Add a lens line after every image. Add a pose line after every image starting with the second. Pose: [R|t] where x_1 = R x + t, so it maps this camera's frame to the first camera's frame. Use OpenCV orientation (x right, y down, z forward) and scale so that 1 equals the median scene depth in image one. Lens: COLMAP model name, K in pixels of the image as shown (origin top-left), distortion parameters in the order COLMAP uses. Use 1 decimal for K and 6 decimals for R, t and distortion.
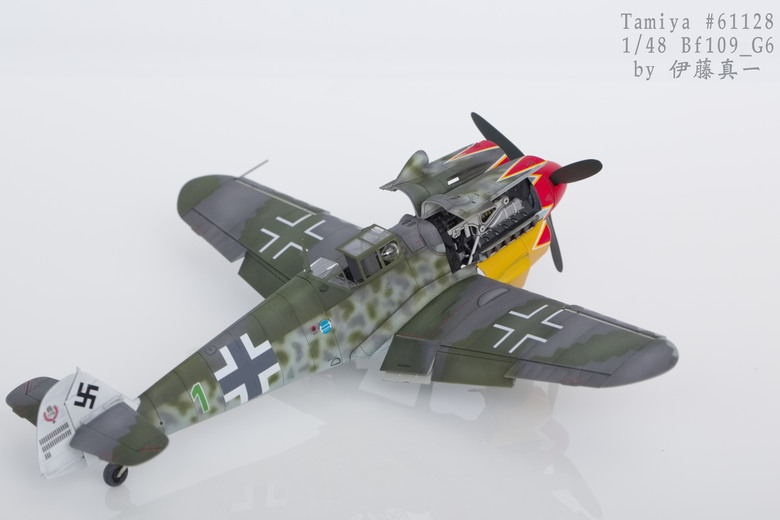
lens RADIAL K [[2806.6, 0, 390.0], [0, 2806.6, 260.0], [0, 0, 1]] dist [0.110276, 13.967644]
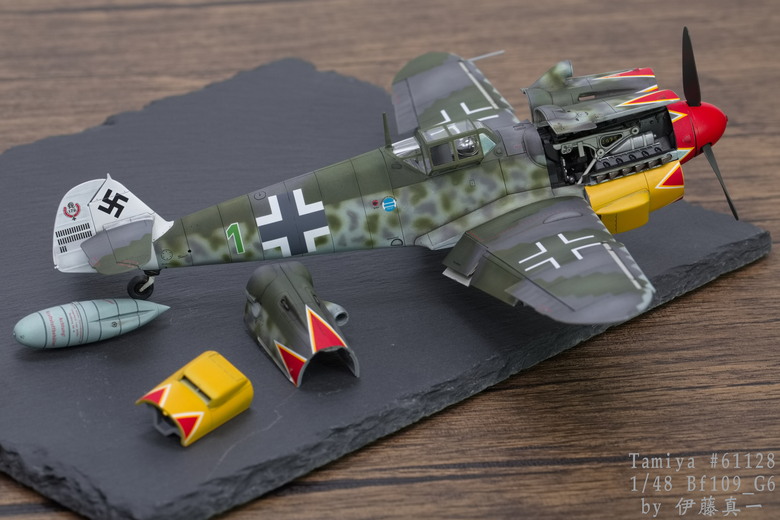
lens RADIAL K [[2806.6, 0, 390.0], [0, 2806.6, 260.0], [0, 0, 1]] dist [0.110276, 13.967644]
pose [[0.885394, 0.244505, -0.395340, 0.374281], [-0.238802, 0.968928, 0.064434, -0.021141], [0.398811, 0.037359, 0.916272, 0.094101]]
